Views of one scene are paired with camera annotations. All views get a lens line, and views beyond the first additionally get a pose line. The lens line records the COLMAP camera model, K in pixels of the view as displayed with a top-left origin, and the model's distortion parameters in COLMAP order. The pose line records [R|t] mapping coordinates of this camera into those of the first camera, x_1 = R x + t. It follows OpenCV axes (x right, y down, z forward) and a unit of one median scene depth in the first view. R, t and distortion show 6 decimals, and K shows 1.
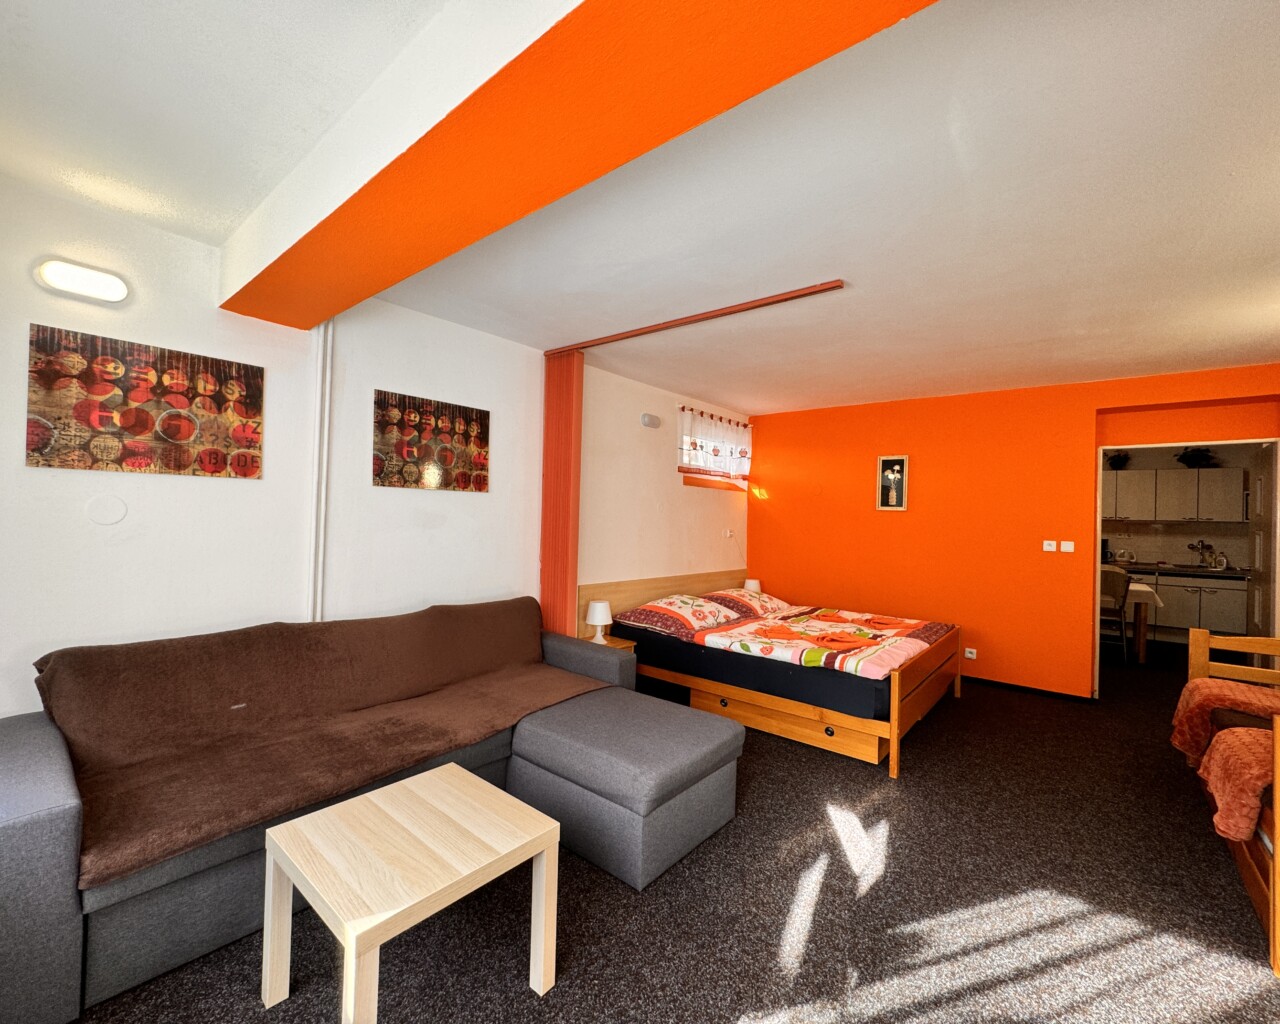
lens RADIAL K [[545.2, 0, 636.8], [0, 545.2, 509.7], [0, 0, 1]] dist [-0.002110, 0.000431]
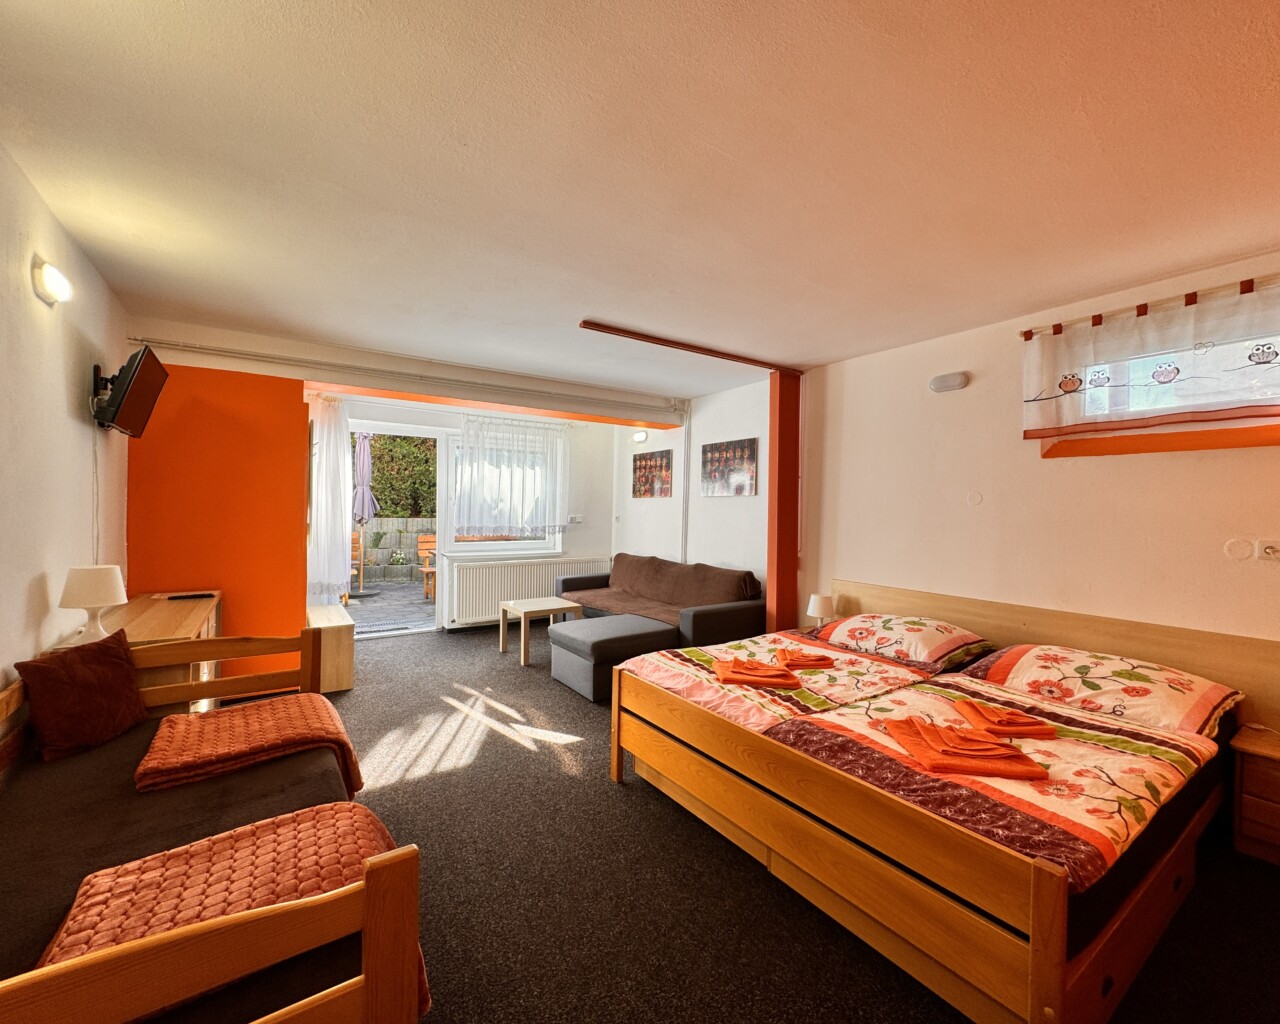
lens RADIAL K [[545.2, 0, 636.8], [0, 545.2, 509.7], [0, 0, 1]] dist [-0.002110, 0.000431]
pose [[-0.277658, -0.032690, -0.960124, 1.198077], [-0.013379, 0.999456, -0.030160, 0.053937], [0.960587, 0.004471, -0.277944, 1.127928]]
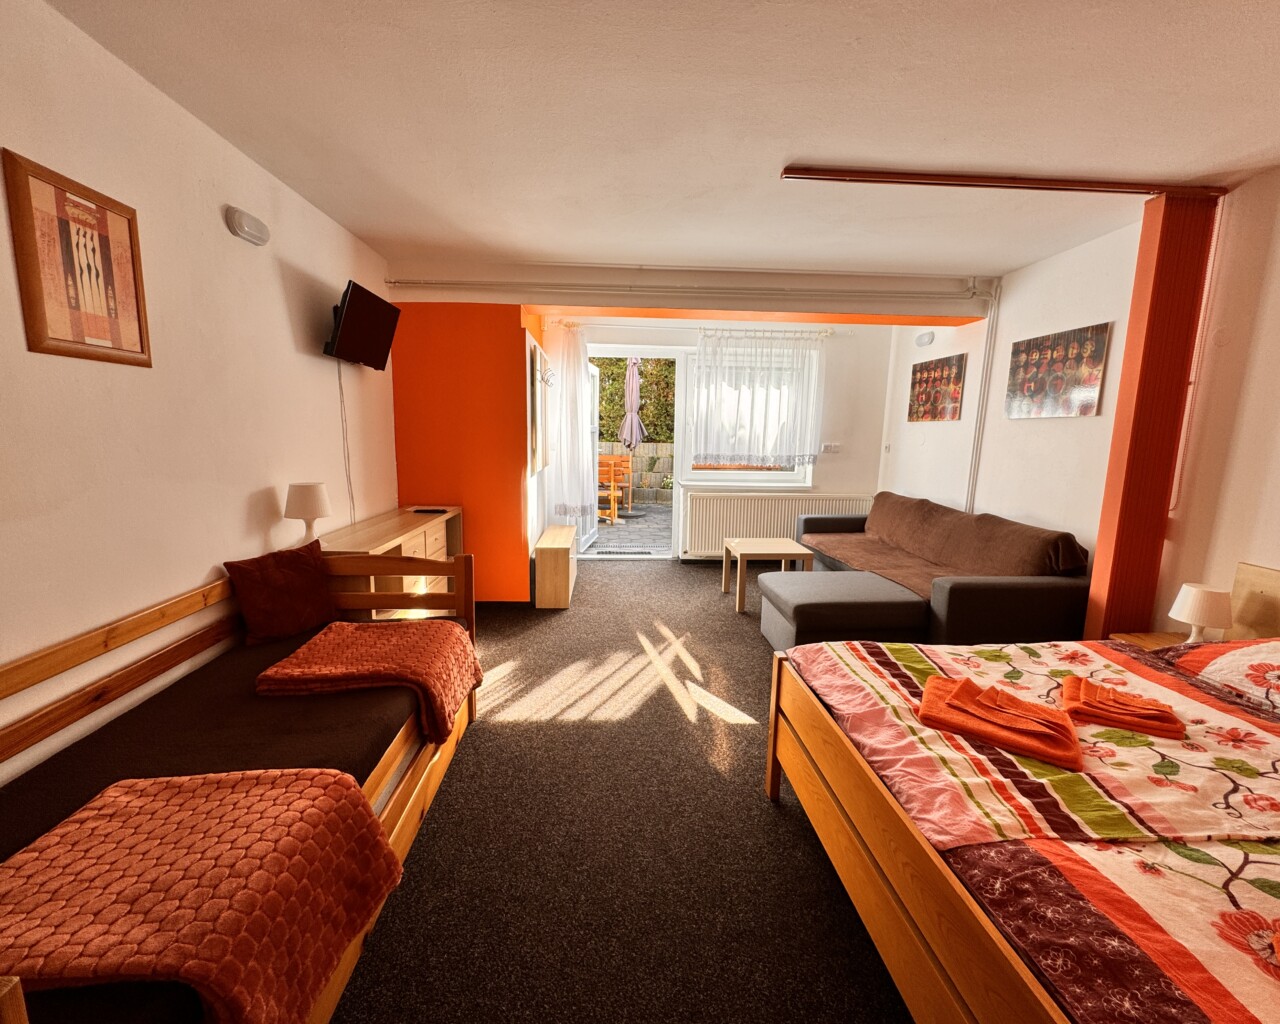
lens RADIAL K [[545.2, 0, 636.8], [0, 545.2, 509.7], [0, 0, 1]] dist [-0.002110, 0.000431]
pose [[-0.732426, 0.055264, -0.678601, 0.927618], [-0.033439, 0.992578, 0.116925, 0.043824], [0.680025, 0.108330, -0.725141, 1.184081]]
